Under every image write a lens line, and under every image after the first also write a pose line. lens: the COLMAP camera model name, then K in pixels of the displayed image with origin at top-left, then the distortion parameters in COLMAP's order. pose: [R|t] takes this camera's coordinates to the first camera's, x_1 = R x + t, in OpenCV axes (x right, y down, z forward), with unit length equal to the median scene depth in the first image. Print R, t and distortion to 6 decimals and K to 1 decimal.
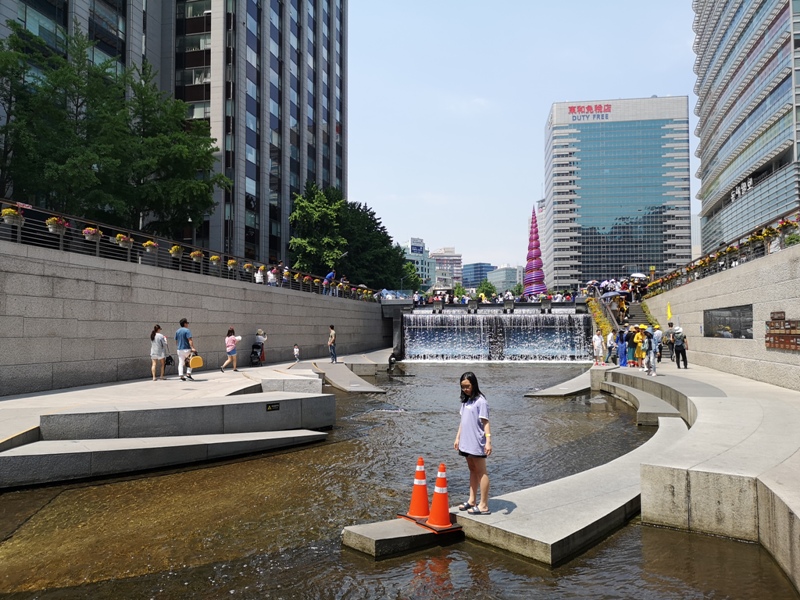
lens RADIAL K [[625.1, 0, 420.9], [0, 625.1, 283.3], [0, 0, 1]] dist [0.121964, -0.002205]
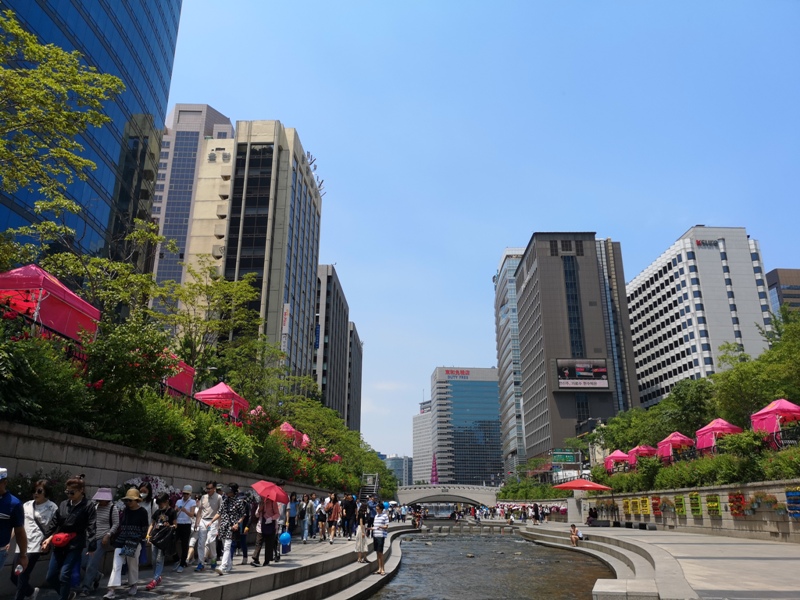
lens RADIAL K [[611.5, 0, 400.0], [0, 611.5, 300.0], [0, 0, 1]] dist [0.056352, -0.051722]
pose [[0.985801, 0.059639, 0.156969, -0.154503], [-0.017292, 0.965887, -0.258385, -0.036795], [-0.167025, 0.252002, 0.953204, -0.582940]]
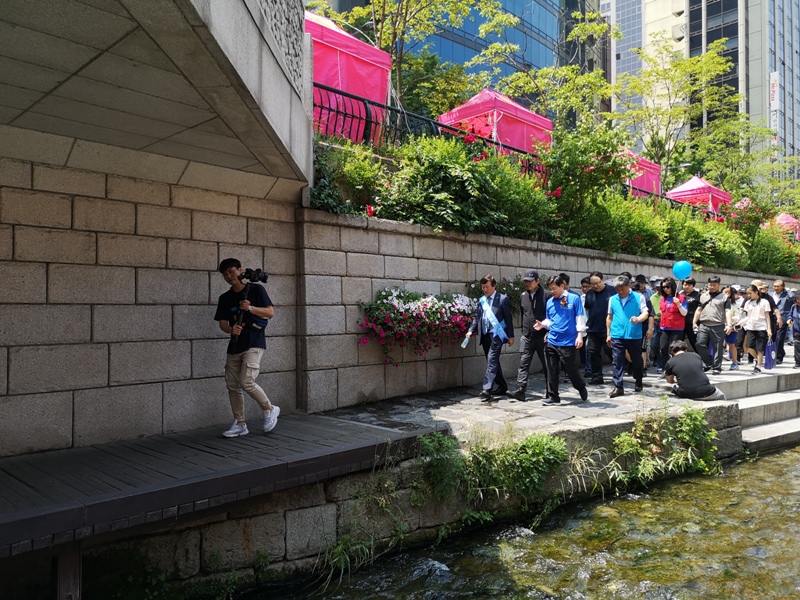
lens RADIAL K [[609.9, 0, 400.0], [0, 609.9, 300.0], [0, 0, 1]] dist [0.057050, -0.058242]
pose [[0.839274, -0.011356, -0.543590, -0.154110], [0.039448, 0.998419, 0.040047, -0.036532], [0.542276, -0.055053, 0.838395, -0.580513]]
